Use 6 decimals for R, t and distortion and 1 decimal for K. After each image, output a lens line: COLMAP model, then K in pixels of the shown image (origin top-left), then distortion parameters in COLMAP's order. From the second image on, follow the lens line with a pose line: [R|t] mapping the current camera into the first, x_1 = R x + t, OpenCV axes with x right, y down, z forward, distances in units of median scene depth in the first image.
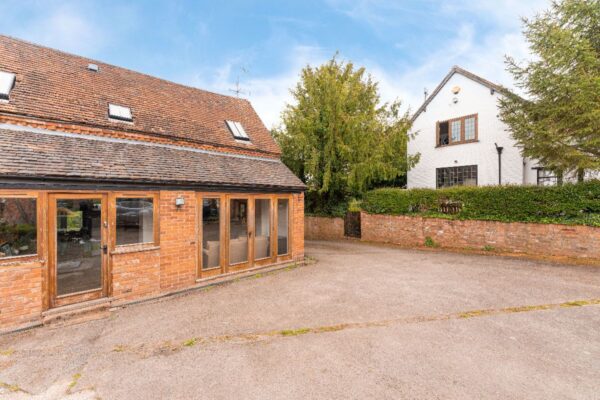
lens RADIAL K [[238.3, 0, 300.0], [0, 238.3, 200.0], [0, 0, 1]] dist [0.000605, 0.000054]
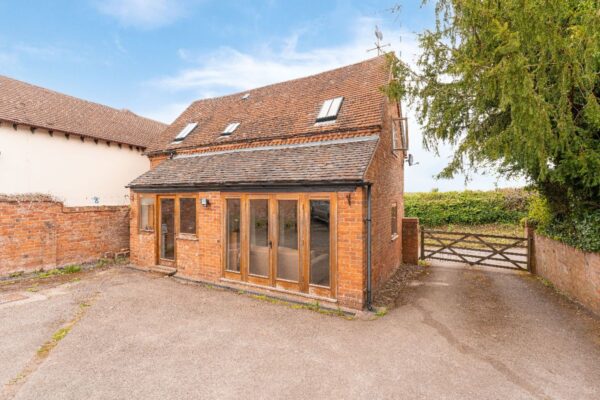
lens RADIAL K [[288.2, 0, 300.0], [0, 288.2, 200.0], [0, 0, 1]] dist [-0.001917, -0.001059]
pose [[0.345359, 0.010166, -0.938415, 0.783047], [-0.007086, 0.999941, 0.008224, -0.012958], [0.938444, 0.003809, 0.345411, 0.822325]]
